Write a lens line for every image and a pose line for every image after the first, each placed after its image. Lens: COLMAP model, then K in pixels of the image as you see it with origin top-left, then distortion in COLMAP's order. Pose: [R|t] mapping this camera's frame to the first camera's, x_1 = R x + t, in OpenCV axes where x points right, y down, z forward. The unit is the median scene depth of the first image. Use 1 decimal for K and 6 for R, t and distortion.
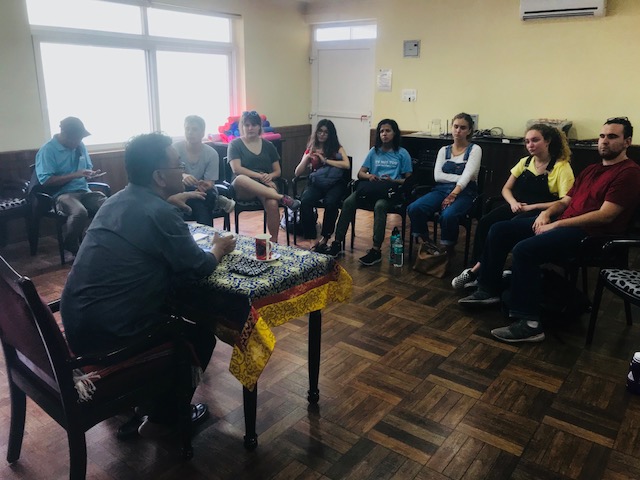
lens RADIAL K [[517.3, 0, 322.1], [0, 517.3, 238.7], [0, 0, 1]] dist [0.027877, -0.035764]
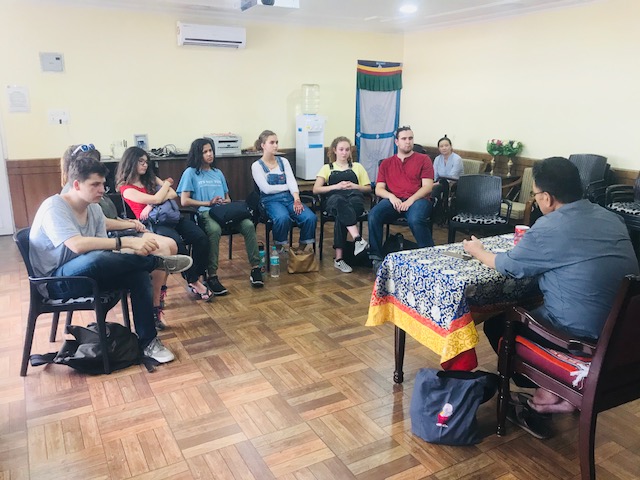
lens RADIAL K [[517.3, 0, 322.8], [0, 517.3, 240.5], [0, 0, 1]] dist [0.027877, -0.035764]
pose [[0.403665, -0.240860, 0.882633, -0.643535], [0.261774, 0.954799, 0.140833, -0.125189], [-0.876658, 0.174201, 0.448470, 0.384303]]
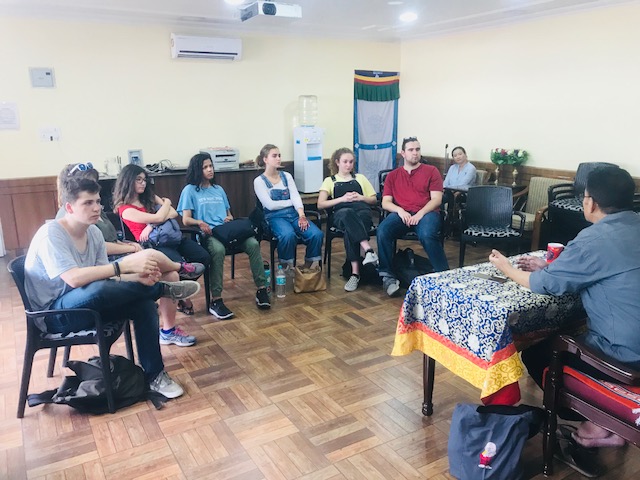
lens RADIAL K [[517.3, 0, 318.9], [0, 517.3, 241.0], [0, 0, 1]] dist [0.027877, -0.035764]
pose [[0.387227, -0.234320, 0.891711, -0.617306], [0.279998, 0.951374, 0.128408, -0.141784], [-0.878439, 0.199955, 0.434007, 0.426994]]
